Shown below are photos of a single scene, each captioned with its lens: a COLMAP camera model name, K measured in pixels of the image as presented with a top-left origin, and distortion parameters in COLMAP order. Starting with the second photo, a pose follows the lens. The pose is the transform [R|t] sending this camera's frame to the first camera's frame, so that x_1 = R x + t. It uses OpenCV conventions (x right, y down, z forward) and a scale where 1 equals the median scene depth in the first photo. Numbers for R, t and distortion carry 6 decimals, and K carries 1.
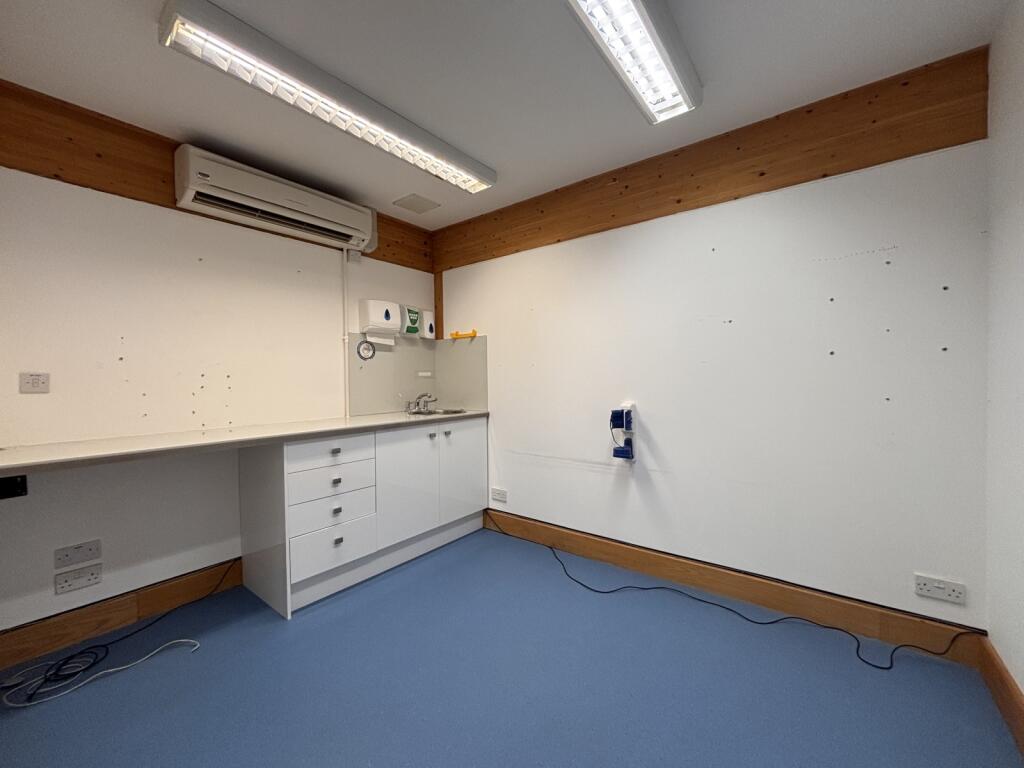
lens RADIAL K [[415.5, 0, 511.7], [0, 415.5, 383.0], [0, 0, 1]] dist [0.001773, -0.000136]
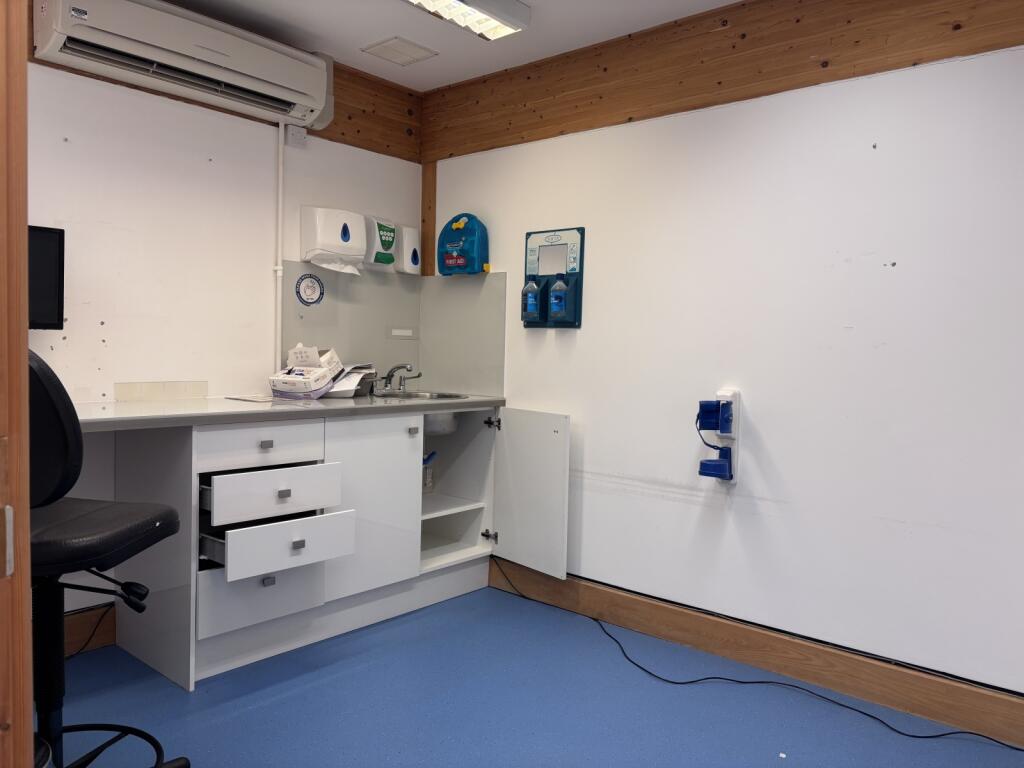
lens RADIAL K [[774.4, 0, 509.2], [0, 774.4, 384.6], [0, 0, 1]] dist [0.021895, -0.010490]
pose [[0.997622, 0.040478, -0.055782, 0.016310], [-0.038449, 0.998576, 0.036981, 0.008874], [0.057200, -0.034749, 0.997758, -0.156121]]
